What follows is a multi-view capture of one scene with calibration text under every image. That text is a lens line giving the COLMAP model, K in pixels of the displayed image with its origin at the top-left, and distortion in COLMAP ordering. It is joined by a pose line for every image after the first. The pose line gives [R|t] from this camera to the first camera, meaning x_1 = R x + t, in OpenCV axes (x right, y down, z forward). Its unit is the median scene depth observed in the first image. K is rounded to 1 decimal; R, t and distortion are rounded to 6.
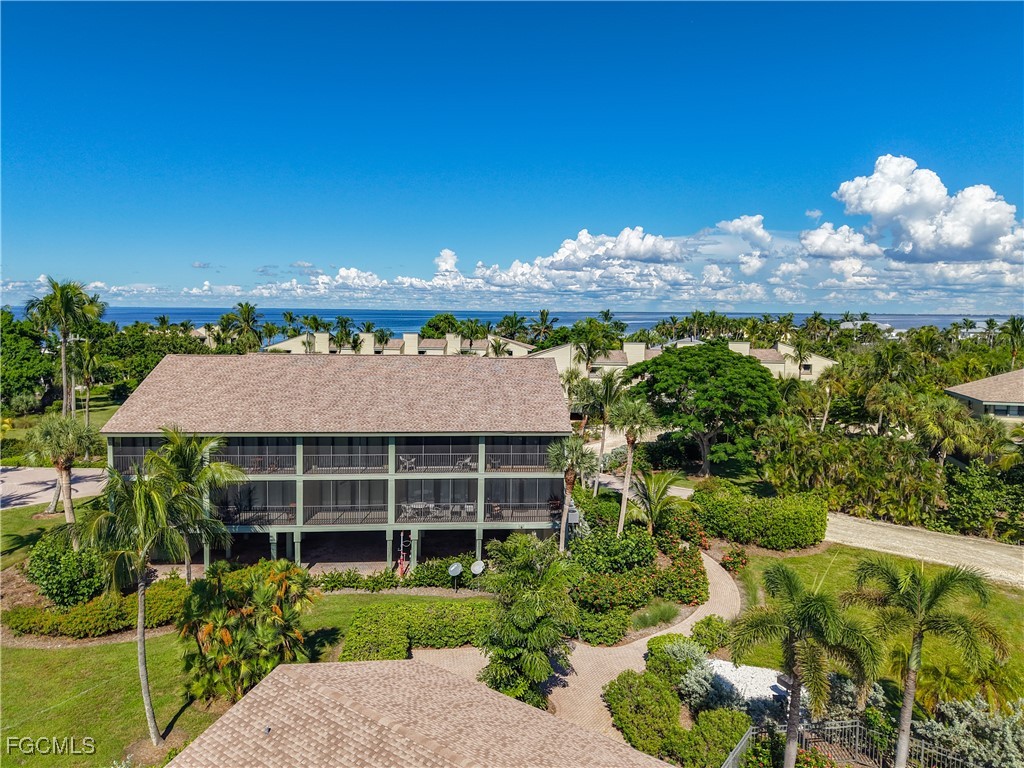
lens RADIAL K [[702.0, 0, 509.8], [0, 702.0, 339.0], [0, 0, 1]] dist [0.005284, -0.007557]
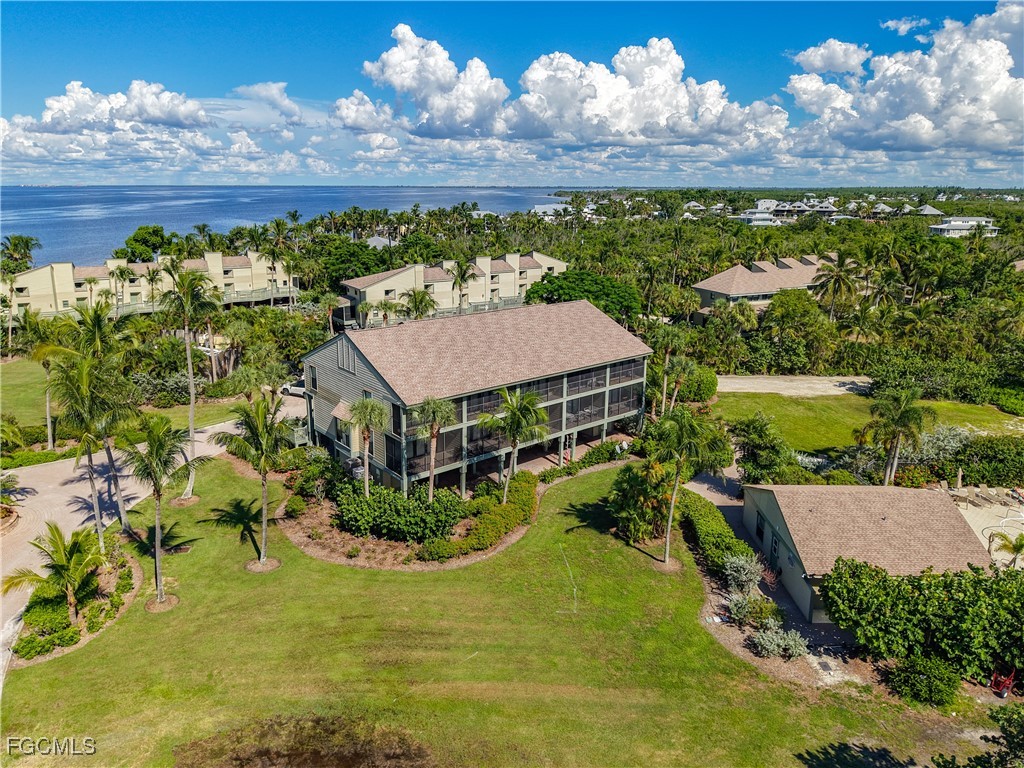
lens RADIAL K [[709.8, 0, 511.4], [0, 709.8, 340.9], [0, 0, 1]] dist [-0.010564, -0.008080]
pose [[0.807018, -0.132153, 0.575550, -1.056525], [0.027323, 0.981950, 0.187156, -0.191772], [-0.589895, -0.135312, 0.796062, -0.069057]]
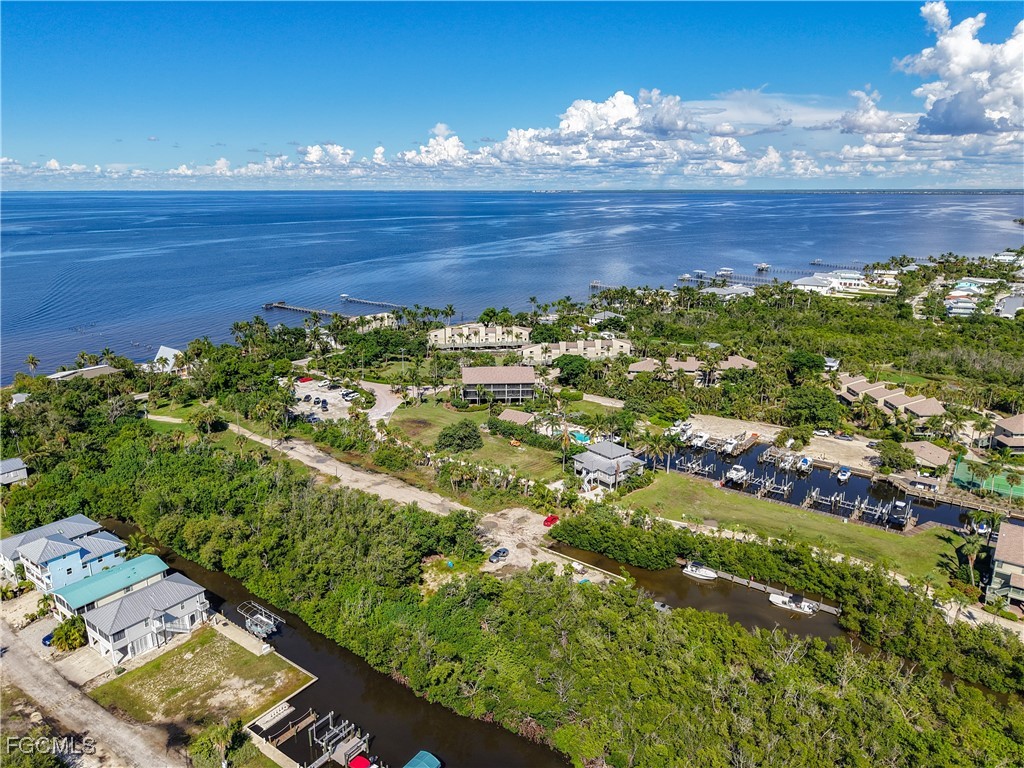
lens RADIAL K [[708.4, 0, 512.0], [0, 708.4, 384.0], [0, 0, 1]] dist [-0.008577, -0.008373]
pose [[0.999923, -0.012144, -0.002395, -0.099469], [0.012370, 0.973494, 0.228380, -1.260646], [-0.000442, -0.228392, 0.973569, -4.992258]]
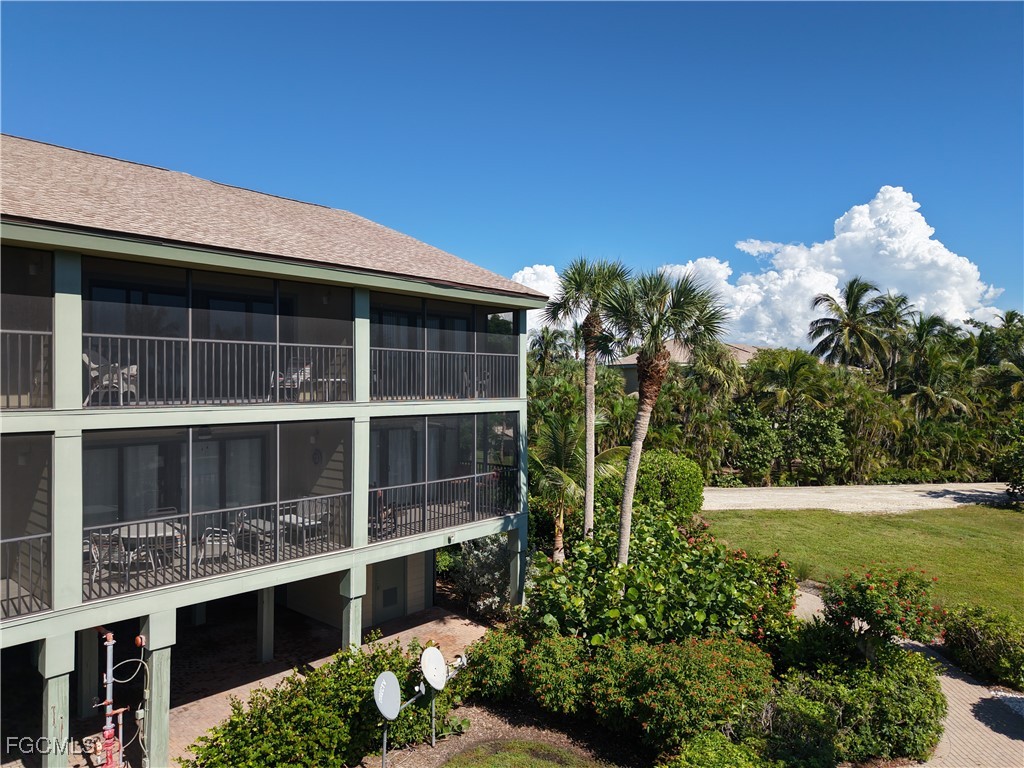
lens RADIAL K [[685.4, 0, 512.0], [0, 685.4, 384.0], [0, 0, 1]] dist [-0.000644, -0.001306]
pose [[0.714468, -0.005844, 0.699644, -0.224070], [0.032186, 0.999181, -0.024523, 0.191003], [-0.698928, 0.040040, 0.714071, 0.699536]]
